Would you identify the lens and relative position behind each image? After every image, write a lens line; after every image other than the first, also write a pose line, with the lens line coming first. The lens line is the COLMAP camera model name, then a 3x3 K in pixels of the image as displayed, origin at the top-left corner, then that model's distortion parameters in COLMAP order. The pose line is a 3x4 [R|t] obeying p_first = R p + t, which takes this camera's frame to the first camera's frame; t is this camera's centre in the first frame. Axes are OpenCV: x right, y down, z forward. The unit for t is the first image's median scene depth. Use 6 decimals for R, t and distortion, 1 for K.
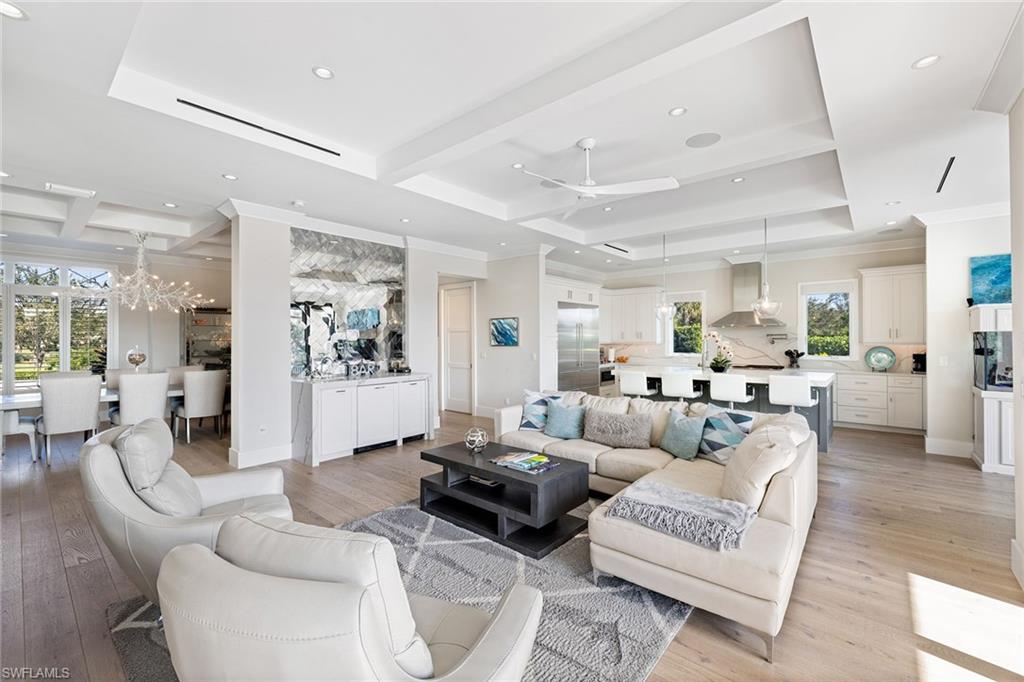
lens RADIAL K [[427.4, 0, 511.8], [0, 427.4, 337.5], [0, 0, 1]] dist [-0.003949, -0.000457]
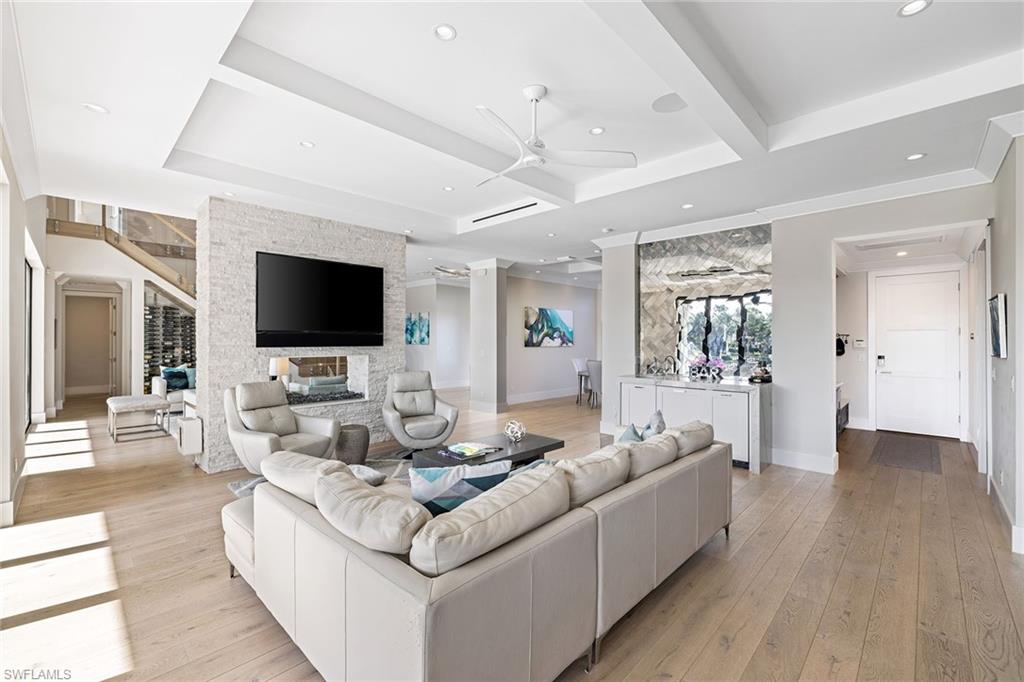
lens RADIAL K [[427.4, 0, 511.8], [0, 427.4, 337.5], [0, 0, 1]] dist [-0.003949, -0.000457]
pose [[-0.069654, 0.000173, -0.997571, 0.502774], [-0.001978, 0.999998, 0.000311, -0.000379], [0.997569, 0.001995, -0.069654, 0.531975]]
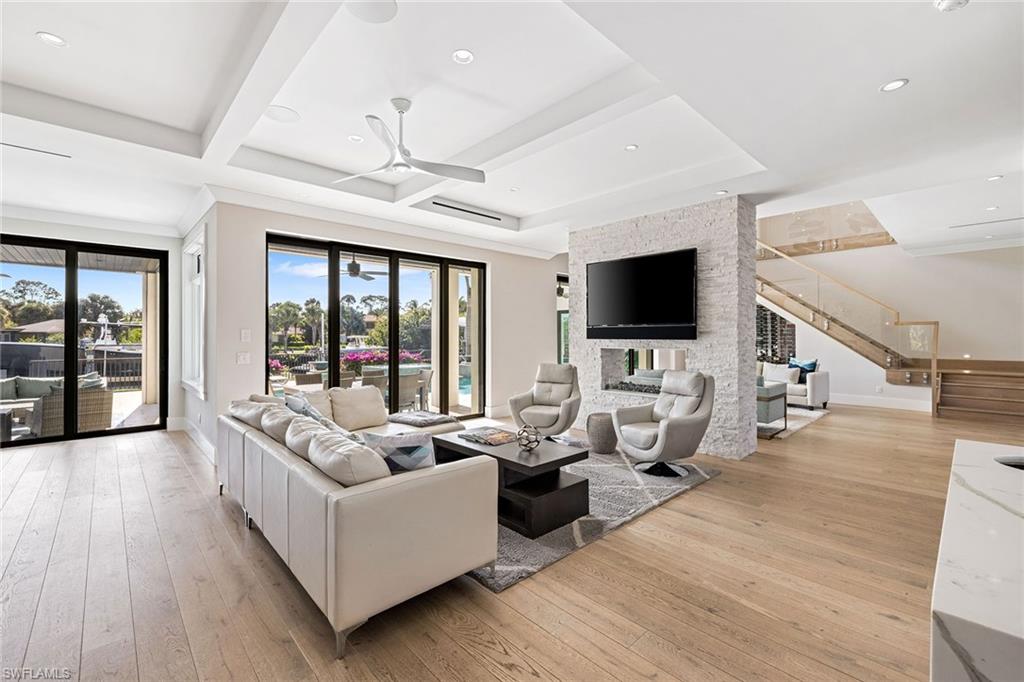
lens RADIAL K [[433.5, 0, 503.2], [0, 433.5, 333.4], [0, 0, 1]] dist [0.001691, -0.000083]
pose [[-0.992174, 0.004227, 0.124789, -0.059589], [0.003592, 0.999979, -0.005312, 0.008705], [-0.124809, -0.004823, -0.992169, 0.957697]]
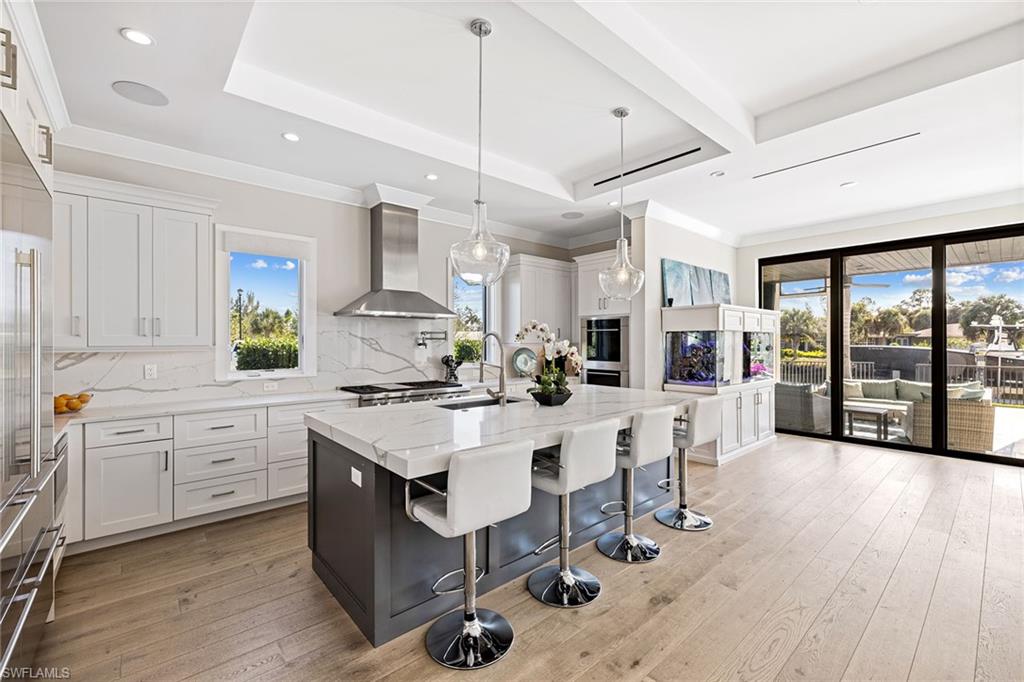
lens RADIAL K [[426.3, 0, 509.3], [0, 426.3, 337.8], [0, 0, 1]] dist [0.001267, 0.000217]
pose [[0.157408, 0.010959, 0.987473, 0.016718], [0.001660, 0.999934, -0.011362, 0.010148], [-0.987532, 0.003428, 0.157380, 0.857260]]
